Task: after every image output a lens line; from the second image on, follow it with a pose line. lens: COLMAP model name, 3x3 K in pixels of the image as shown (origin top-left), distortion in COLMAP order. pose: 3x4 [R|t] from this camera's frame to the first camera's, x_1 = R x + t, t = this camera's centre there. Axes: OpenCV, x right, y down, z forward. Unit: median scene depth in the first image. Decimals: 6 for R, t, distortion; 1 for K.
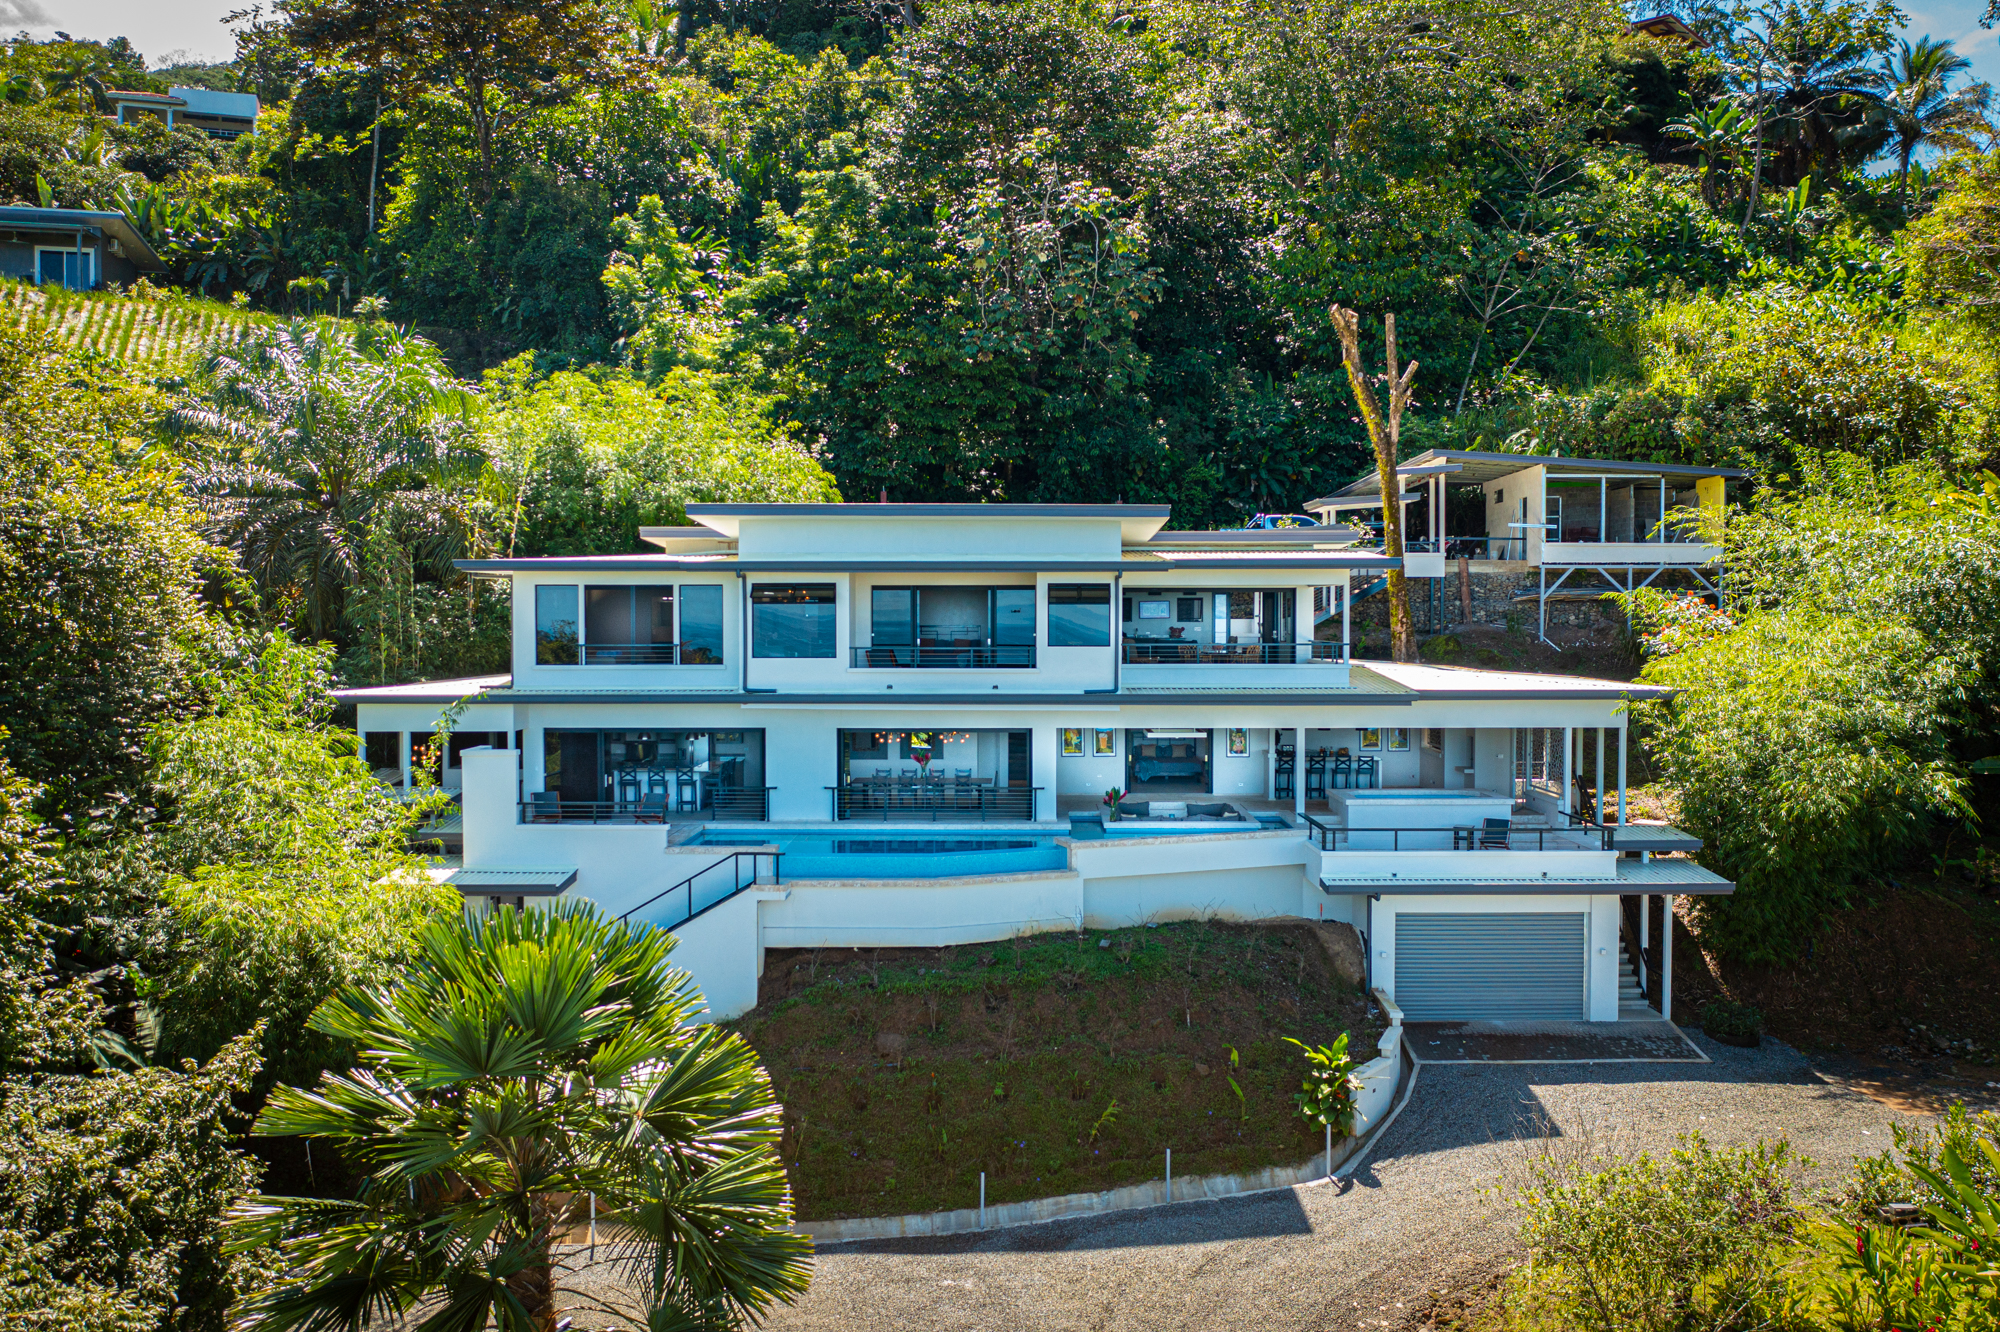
lens RADIAL K [[1579.7, 0, 1006.0], [0, 1579.7, 646.1], [0, 0, 1]] dist [-0.006019, -0.003356]
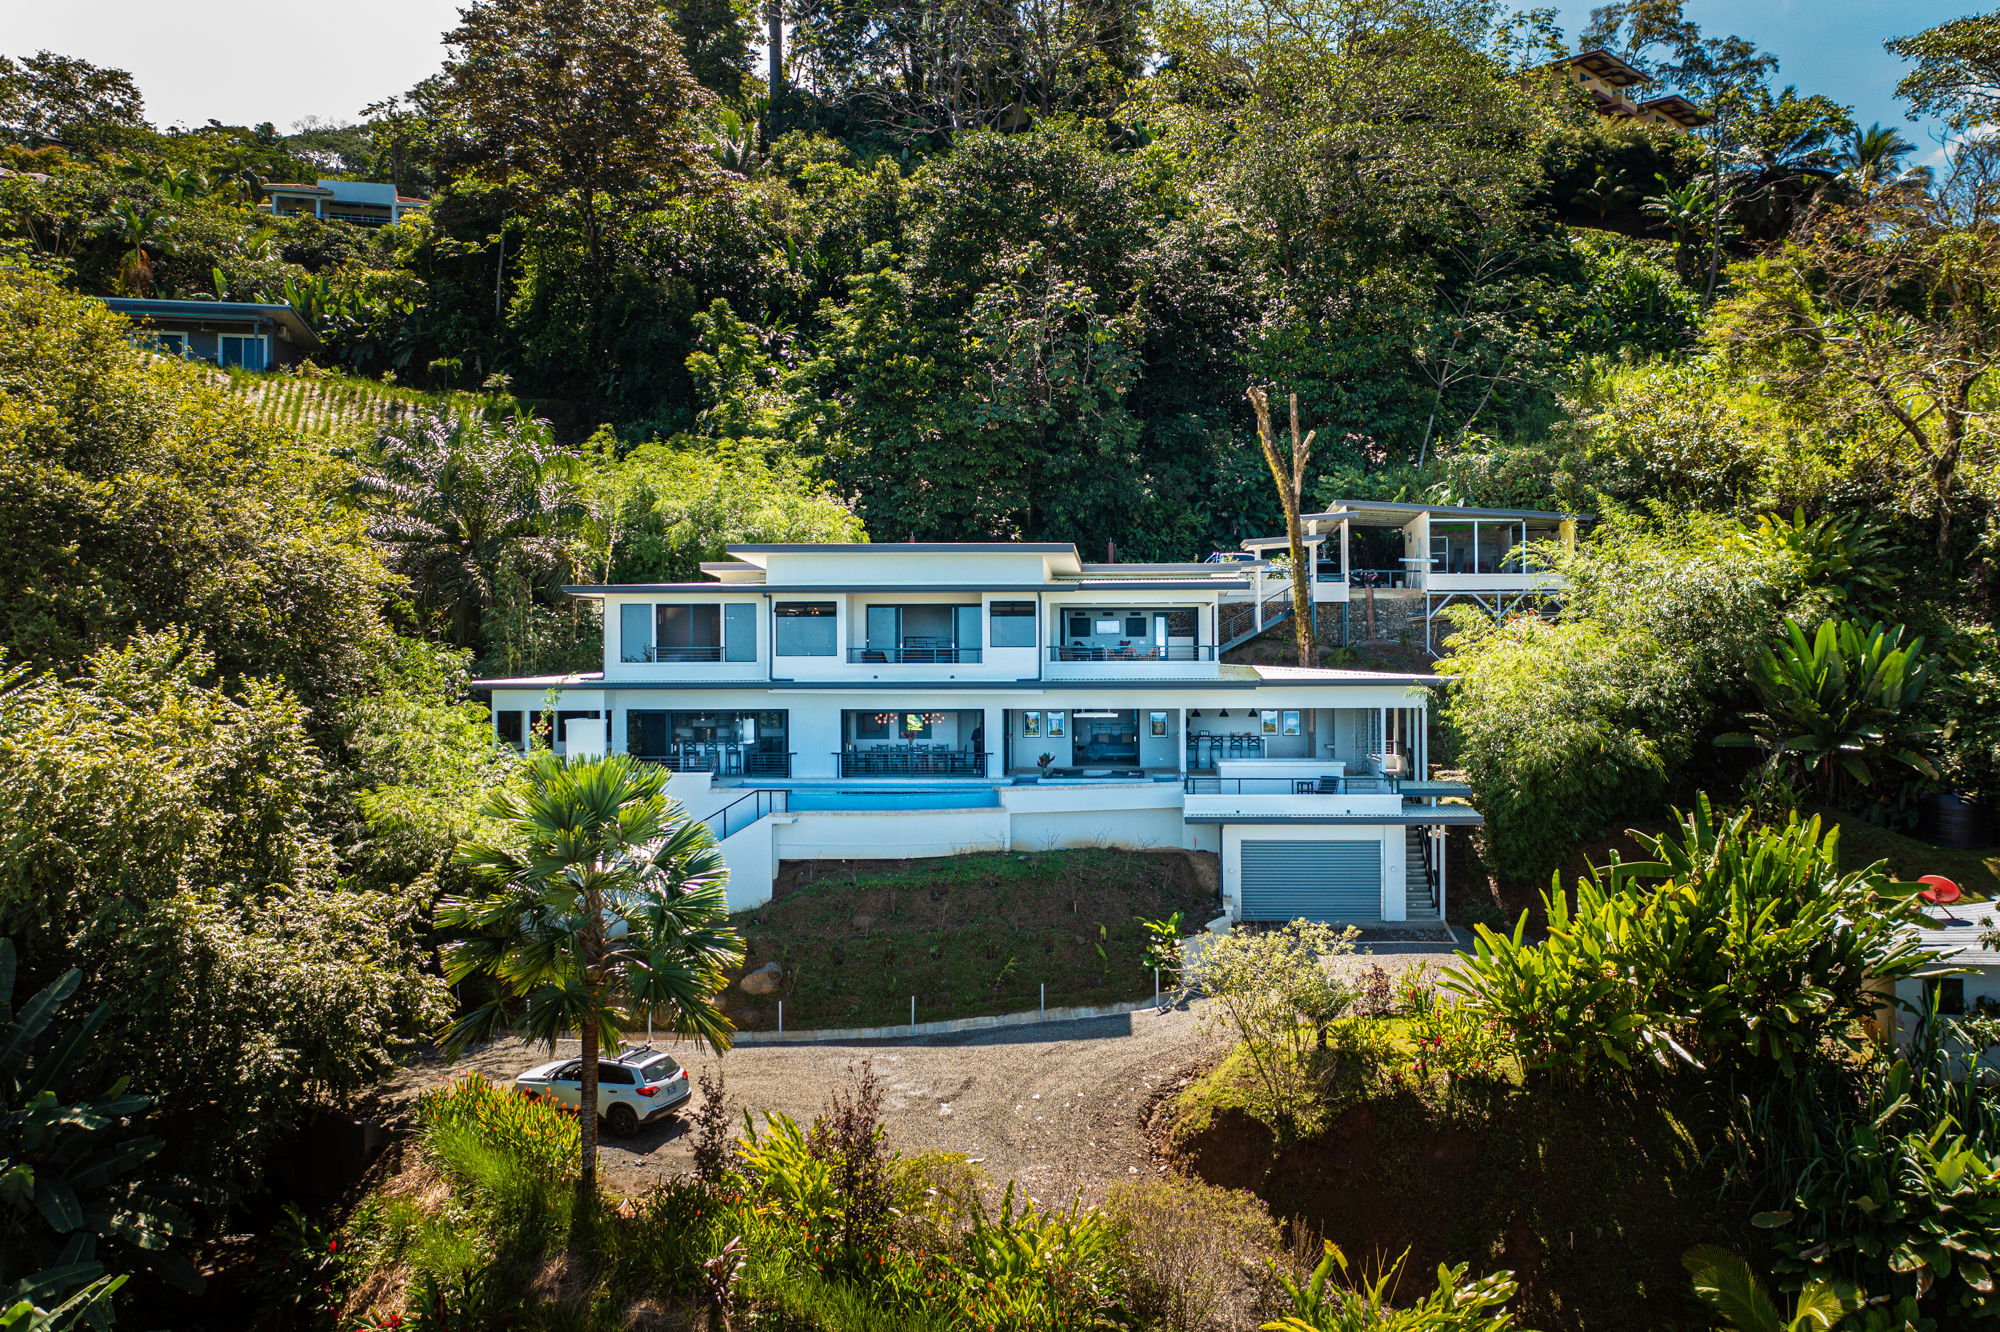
lens RADIAL K [[1597.1, 0, 1072.6], [0, 1597.1, 664.2], [0, 0, 1]] dist [-0.002663, 0.004381]
pose [[0.999461, -0.002272, -0.032747, 0.100677], [0.001662, 0.999825, -0.018657, 0.028875], [0.032784, 0.018593, 0.999290, -0.268056]]
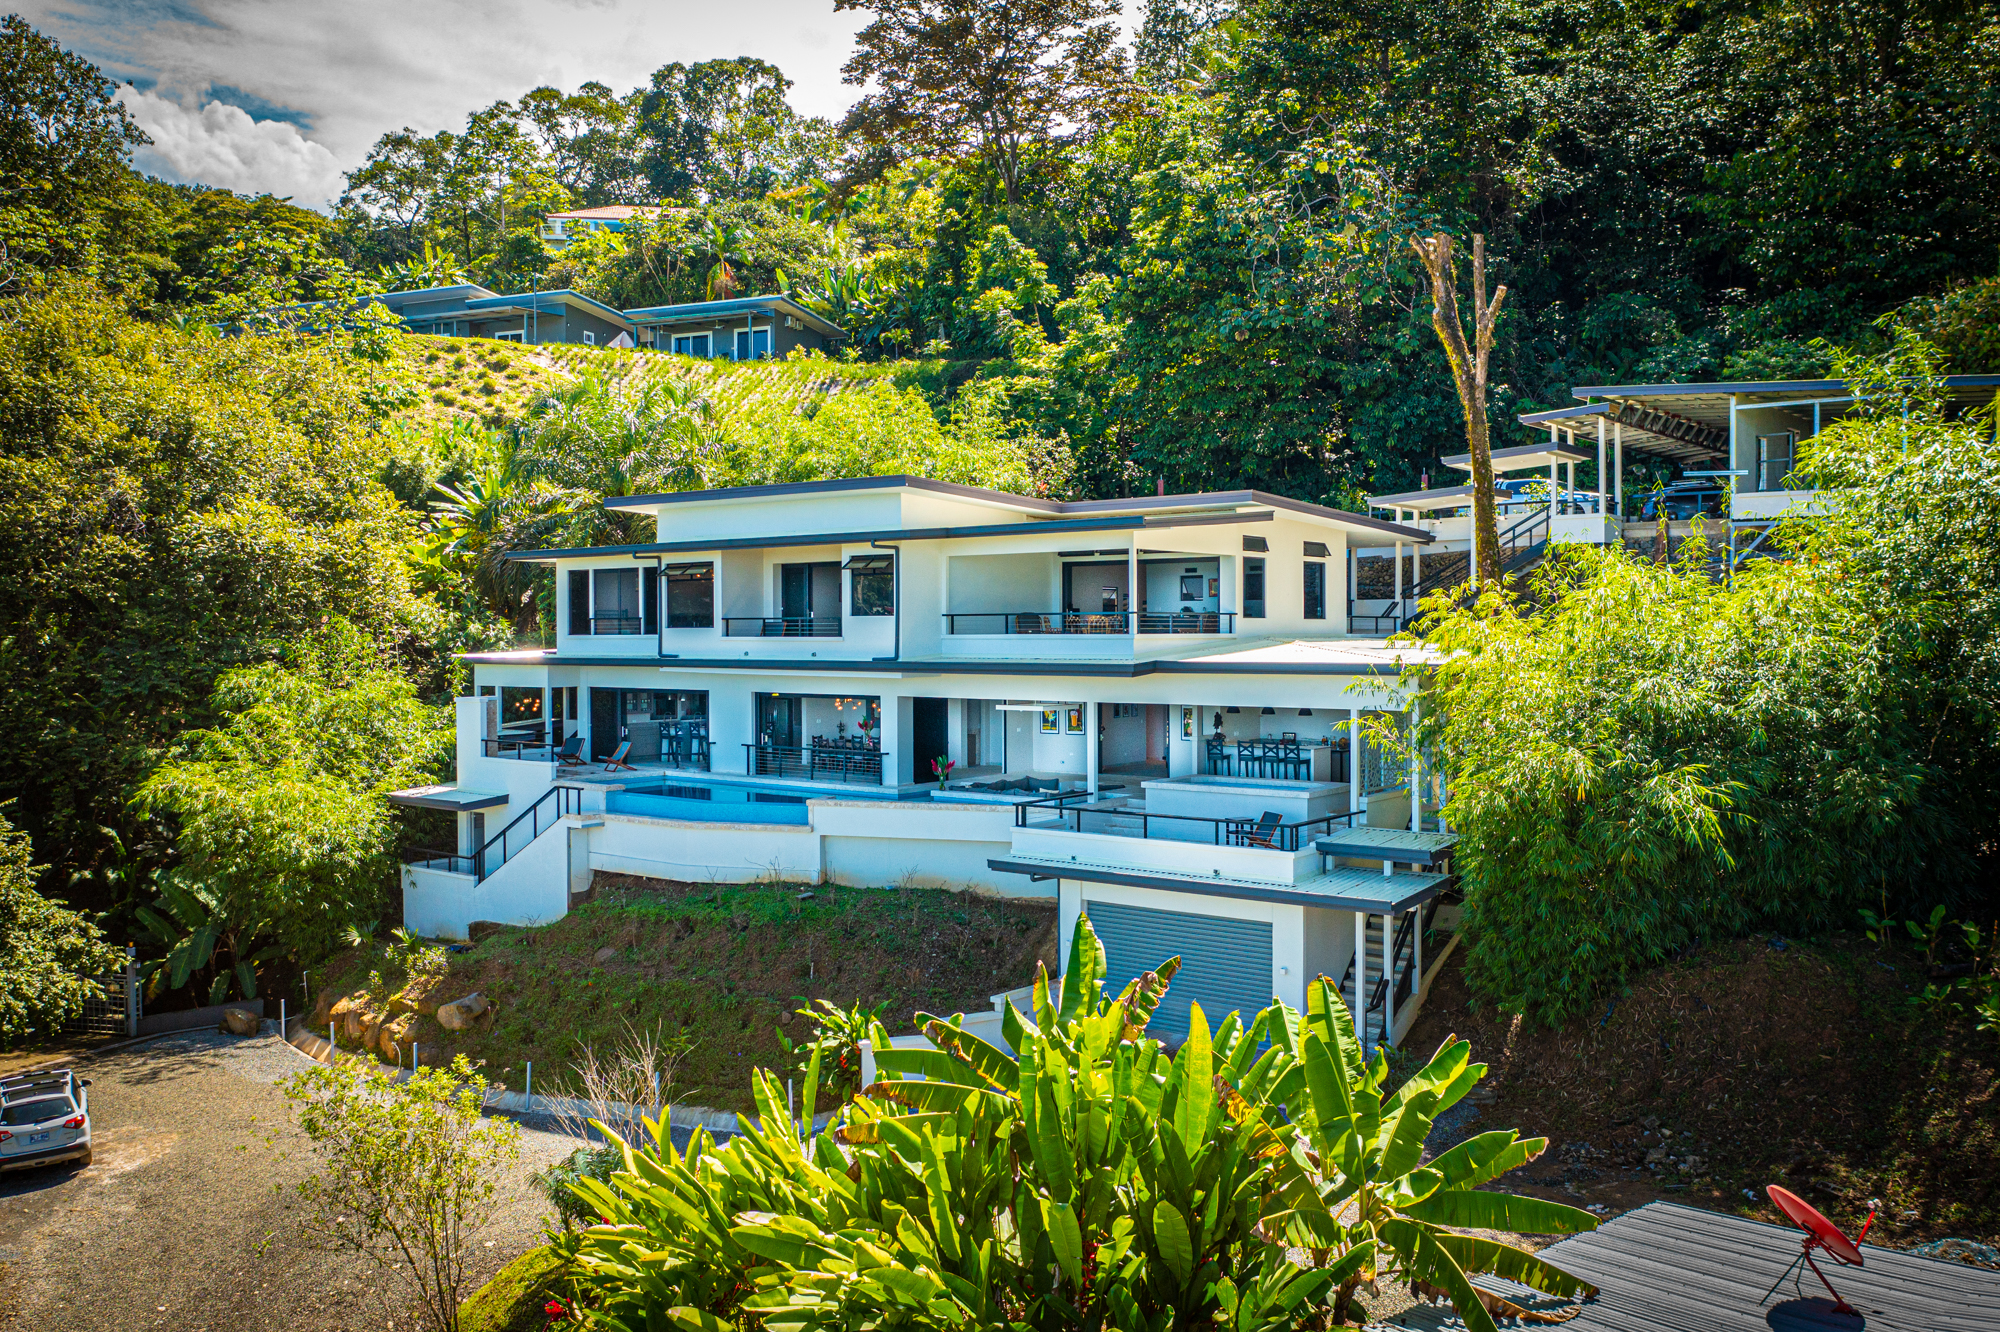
lens RADIAL K [[1579.7, 0, 1006.0], [0, 1579.7, 646.1], [0, 0, 1]] dist [-0.006019, -0.003356]
pose [[0.791575, 0.004288, -0.611057, 0.529200], [-0.009479, 0.999941, -0.005262, 0.017300], [0.610998, 0.009958, 0.791569, 0.162641]]
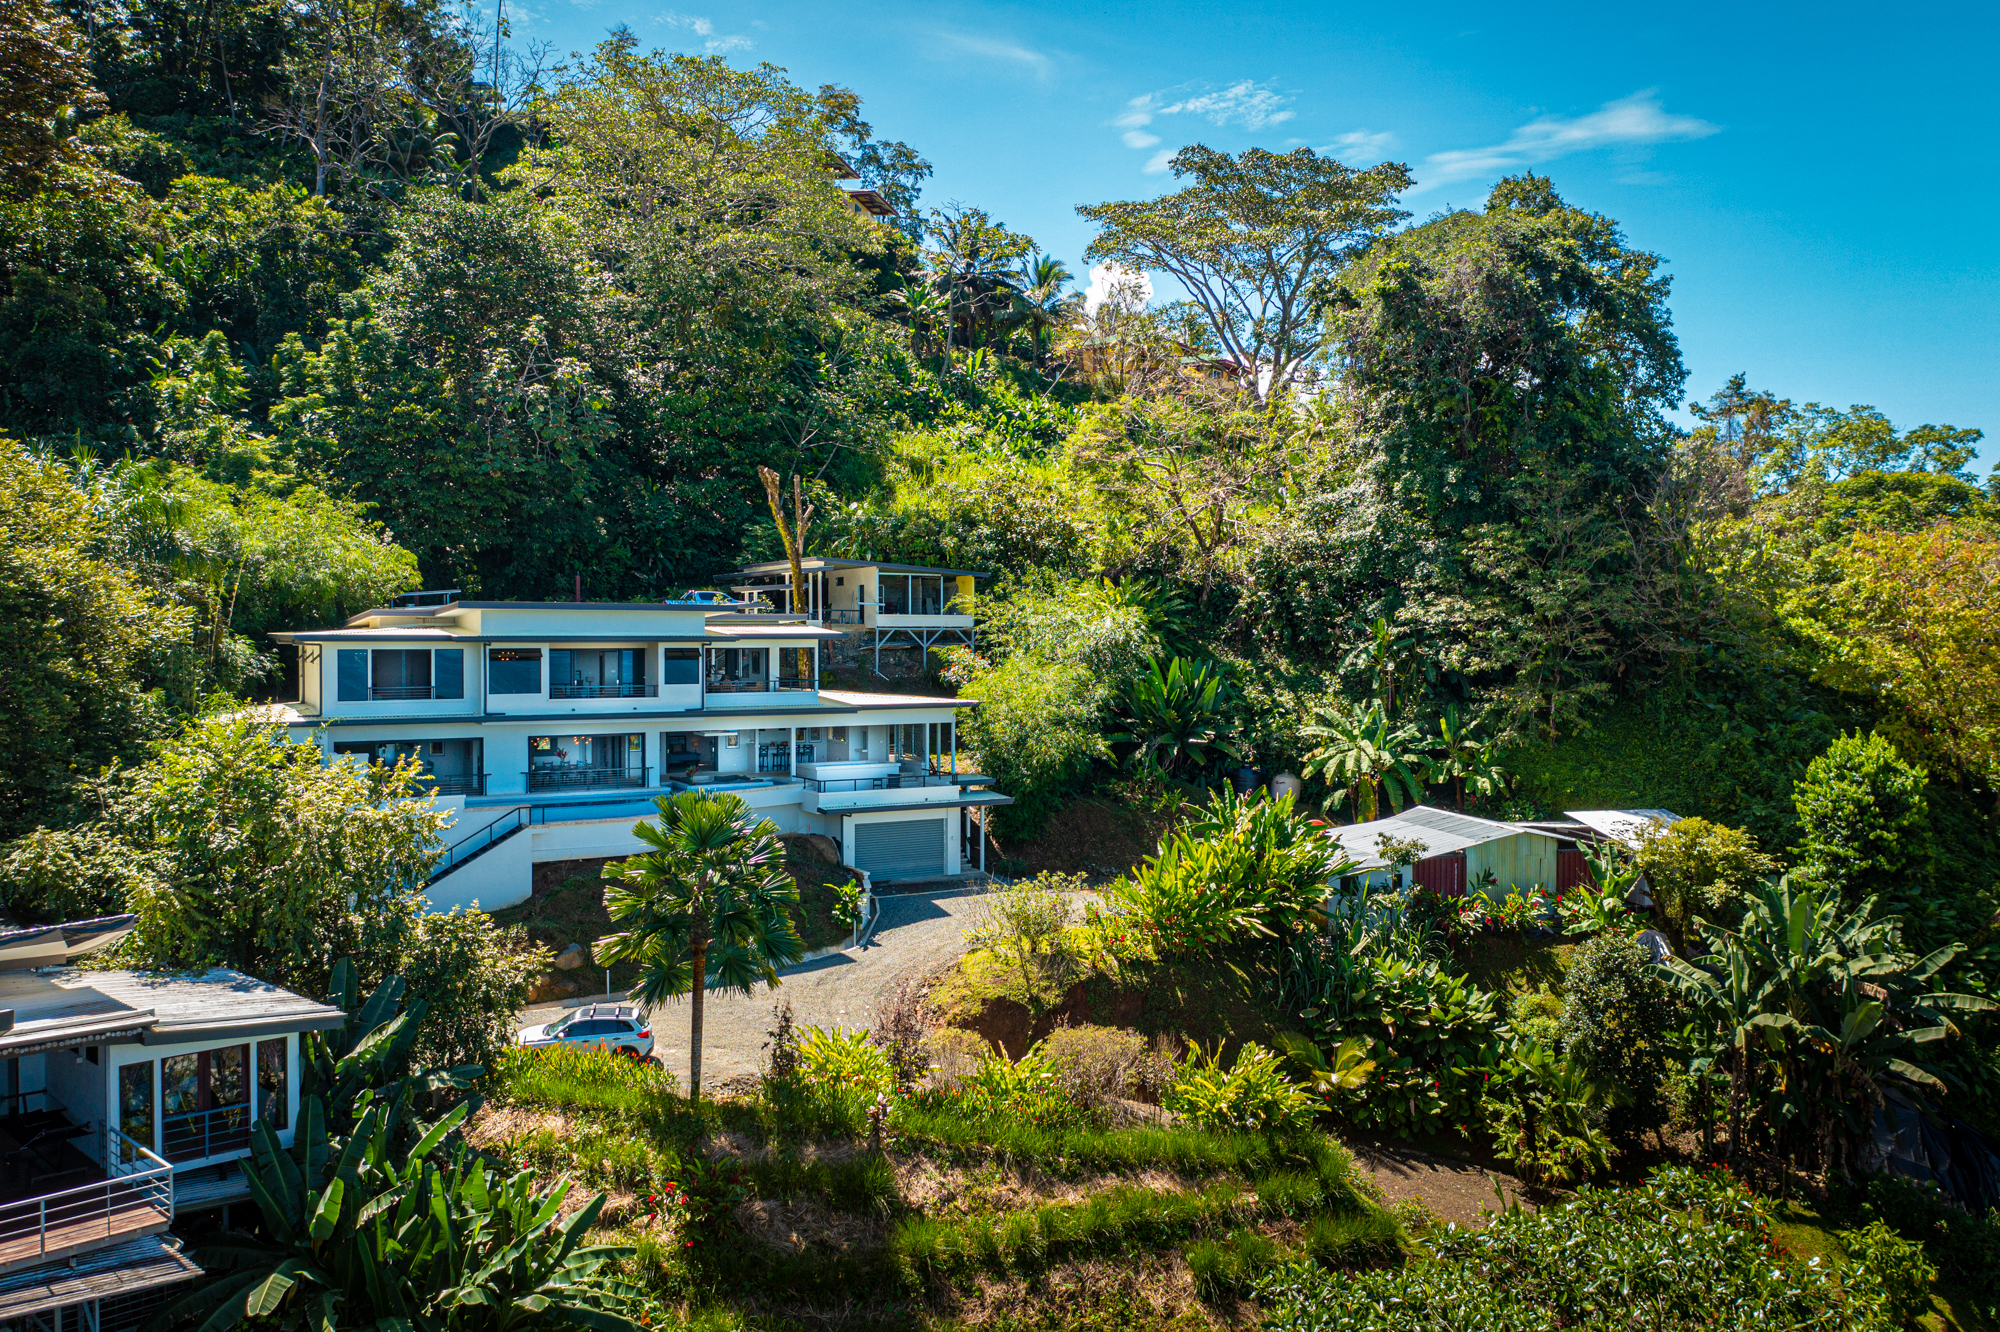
lens RADIAL K [[1579.7, 0, 1006.0], [0, 1579.7, 646.1], [0, 0, 1]] dist [-0.006019, -0.003356]
pose [[0.865536, -0.003378, 0.500835, -0.364326], [0.009274, 0.999914, -0.009283, -0.015709], [-0.500761, 0.012679, 0.865493, -0.486142]]
